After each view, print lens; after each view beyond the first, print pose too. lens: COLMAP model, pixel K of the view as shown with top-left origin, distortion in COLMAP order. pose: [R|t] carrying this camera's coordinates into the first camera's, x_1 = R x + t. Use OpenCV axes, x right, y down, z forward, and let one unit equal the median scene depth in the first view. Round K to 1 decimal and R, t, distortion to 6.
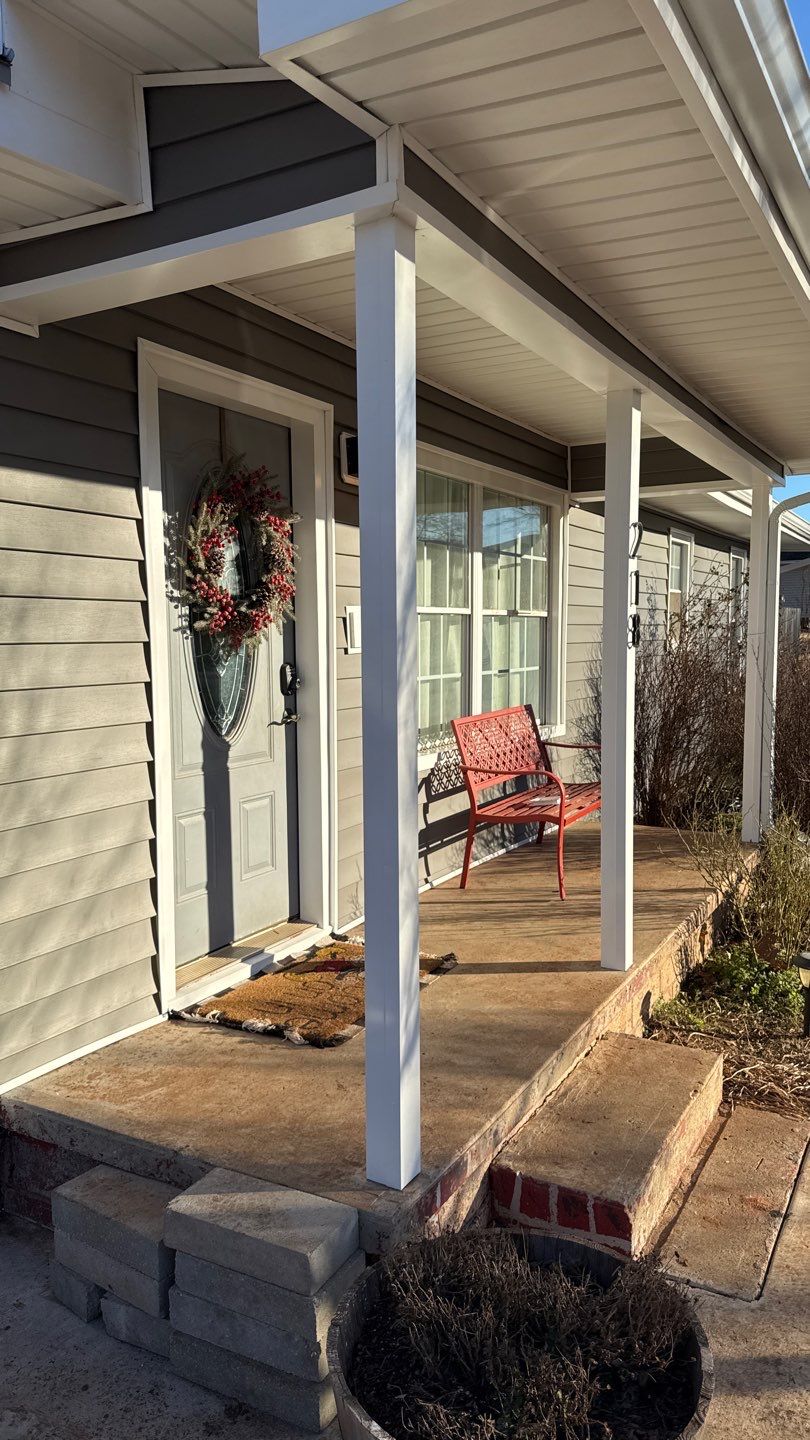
lens RADIAL K [[1021.9, 0, 434.4], [0, 1021.9, 721.9], [0, 0, 1]] dist [0.029204, -0.004761]
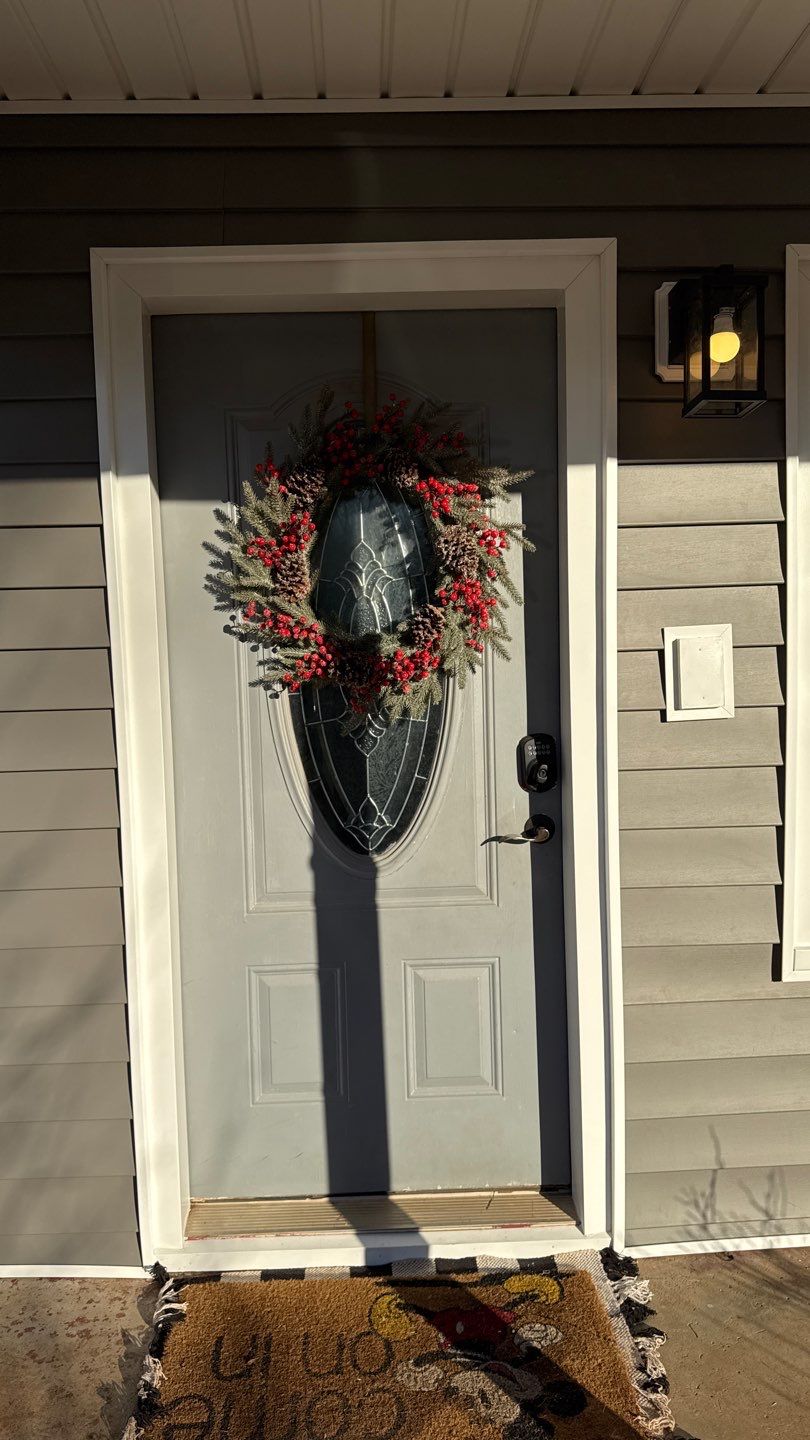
lens RADIAL K [[1024.3, 0, 411.6], [0, 1024.3, 732.4], [0, 0, 1]] dist [0.072401, -0.082942]
pose [[0.481608, 0.045529, -0.875204, 0.349954], [-0.054584, 0.998269, 0.021894, -0.074824], [0.874686, 0.037227, 0.483259, 0.736956]]
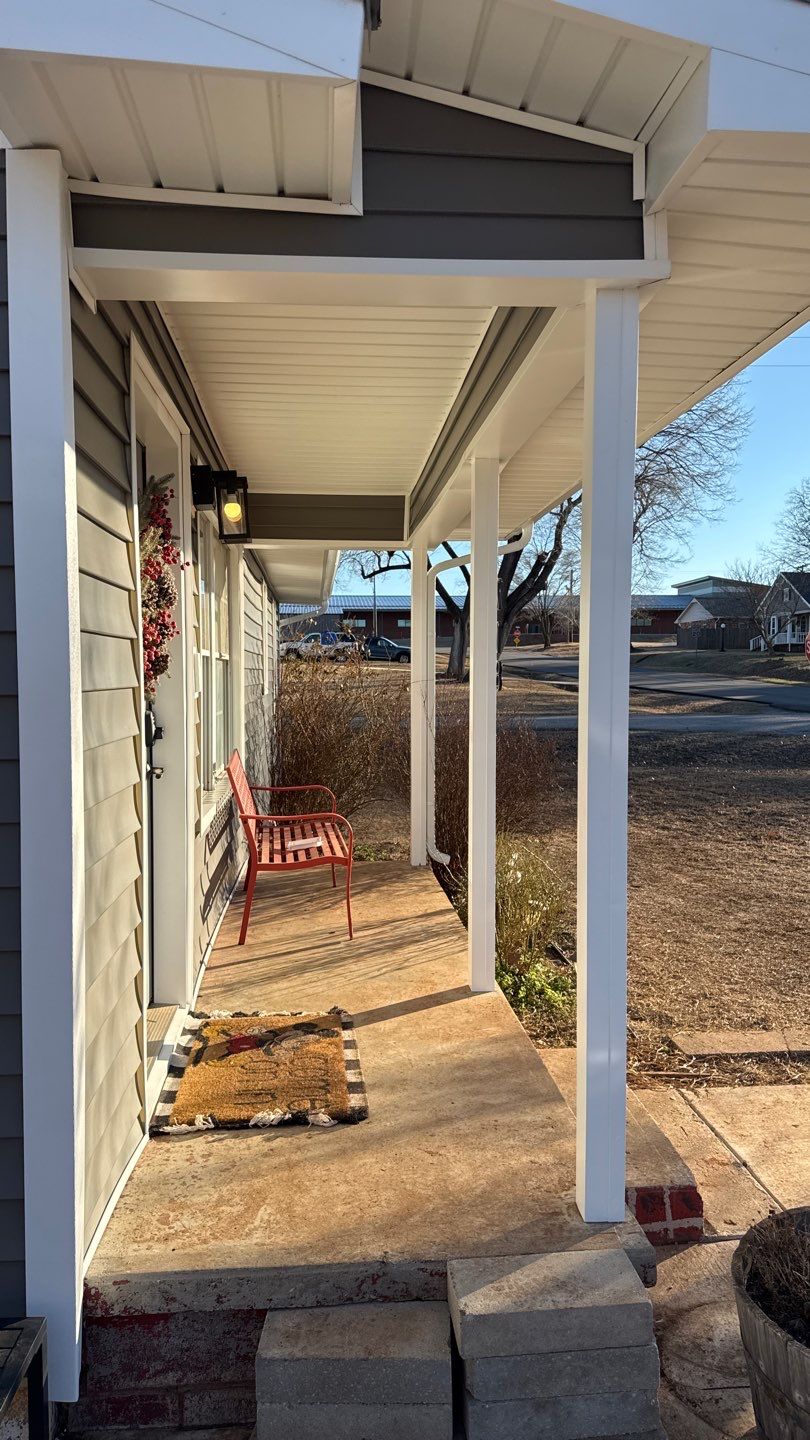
lens RADIAL K [[1021.9, 0, 402.9], [0, 1021.9, 726.9], [0, 0, 1]] dist [0.029204, -0.004761]
pose [[0.845638, -0.043133, 0.532012, -0.469628], [0.062092, 0.997912, -0.017790, -0.017294], [-0.530133, 0.048077, 0.846550, 0.148141]]
